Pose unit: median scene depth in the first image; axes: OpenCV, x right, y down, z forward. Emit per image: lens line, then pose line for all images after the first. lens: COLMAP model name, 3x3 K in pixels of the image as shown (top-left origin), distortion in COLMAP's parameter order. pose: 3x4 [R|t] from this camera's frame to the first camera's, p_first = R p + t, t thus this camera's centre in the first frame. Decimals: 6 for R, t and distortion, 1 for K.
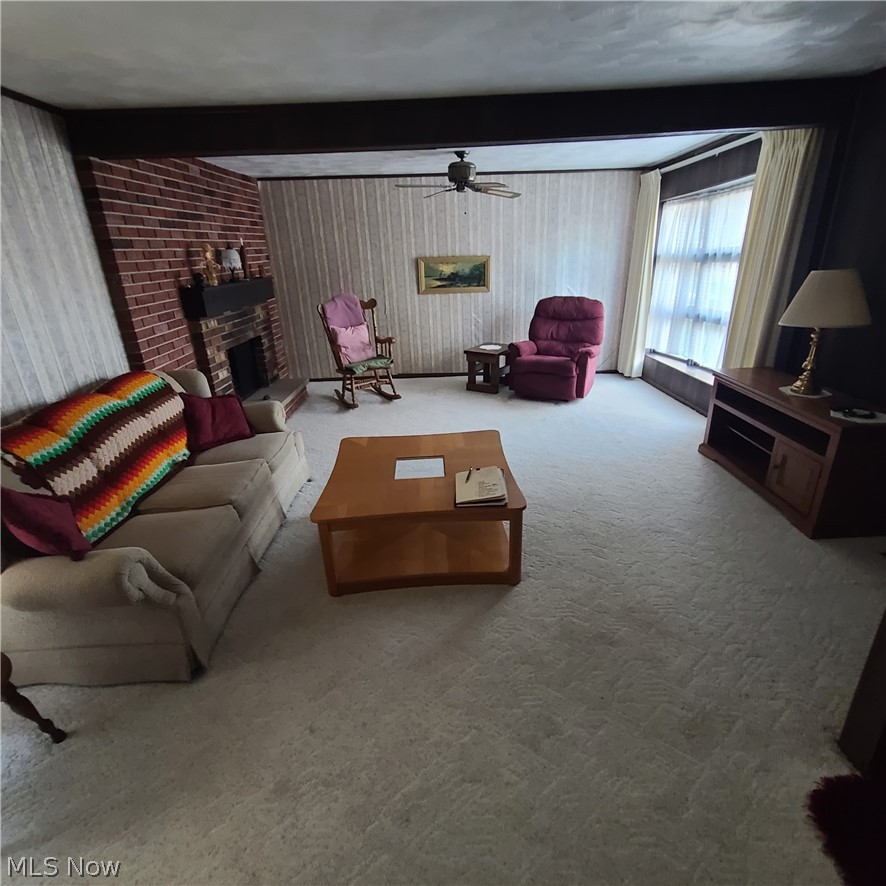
lens RADIAL K [[482.9, 0, 447.2], [0, 482.9, 446.4], [0, 0, 1]] dist [-0.003270, -0.001293]
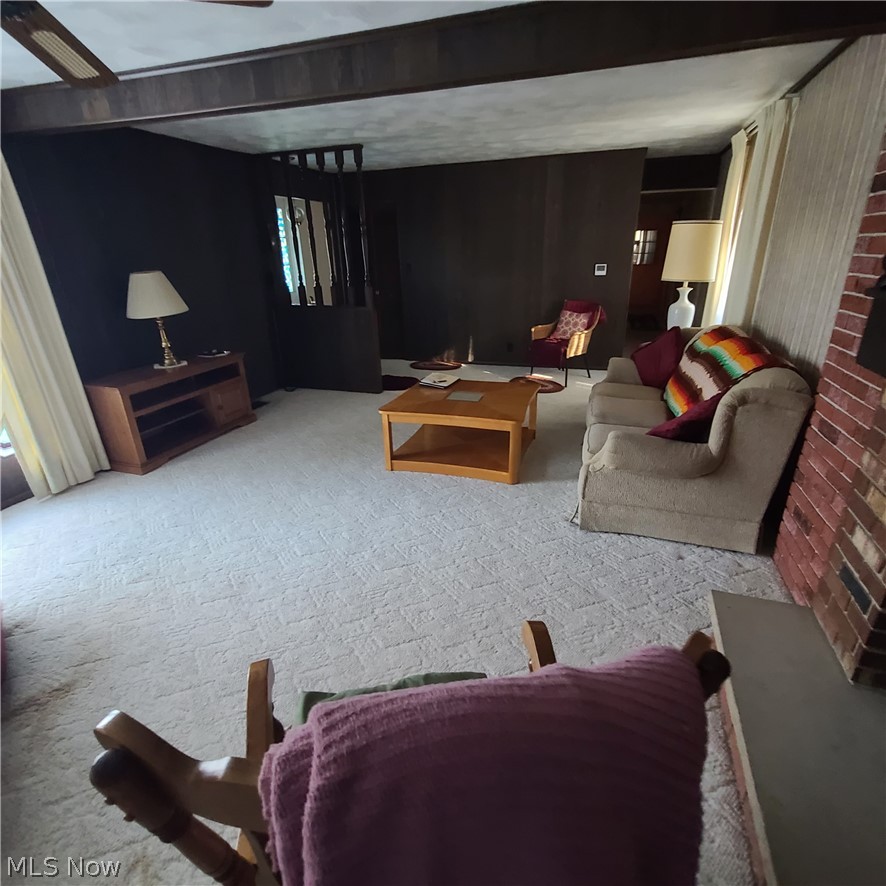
lens RADIAL K [[482.9, 0, 447.2], [0, 482.9, 446.4], [0, 0, 1]] dist [-0.003270, -0.001293]
pose [[-0.943650, -0.062397, 0.325010, -0.222864], [0.180967, 0.724948, 0.664606, -0.377783], [-0.277085, 0.685972, -0.672805, 1.002637]]
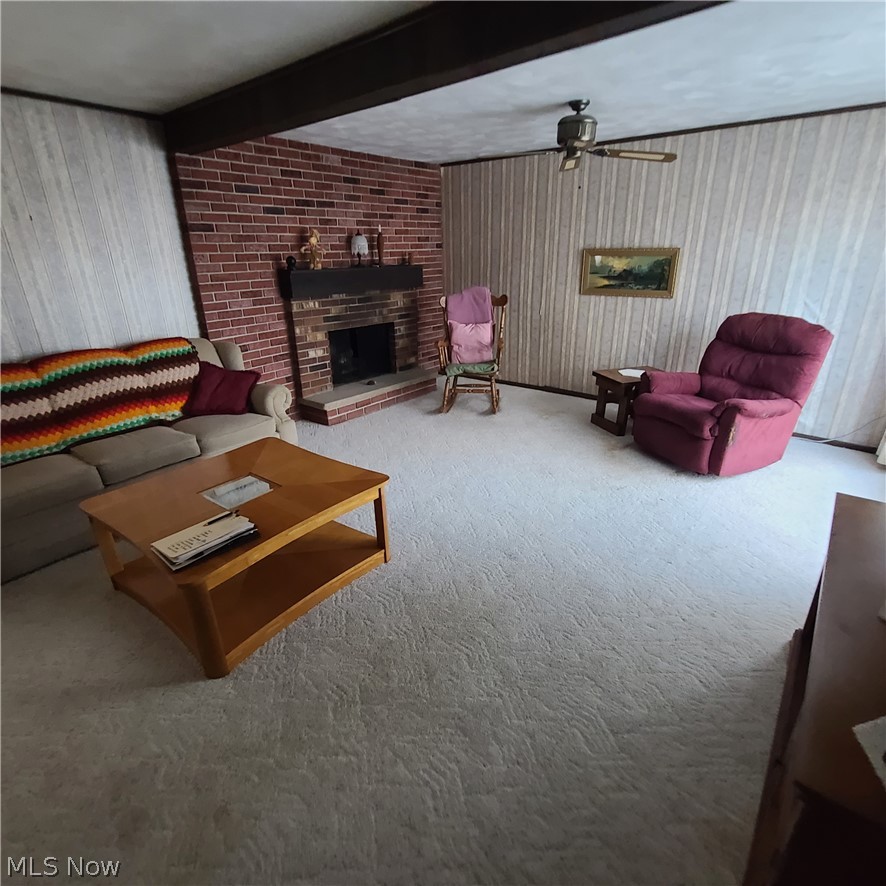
lens RADIAL K [[482.9, 0, 447.2], [0, 482.9, 446.4], [0, 0, 1]] dist [-0.003270, -0.001293]
pose [[0.767820, 0.258701, -0.586111, 0.346172], [-0.251994, 0.963058, 0.094962, -0.100573], [0.589026, 0.074783, 0.804647, 0.264236]]
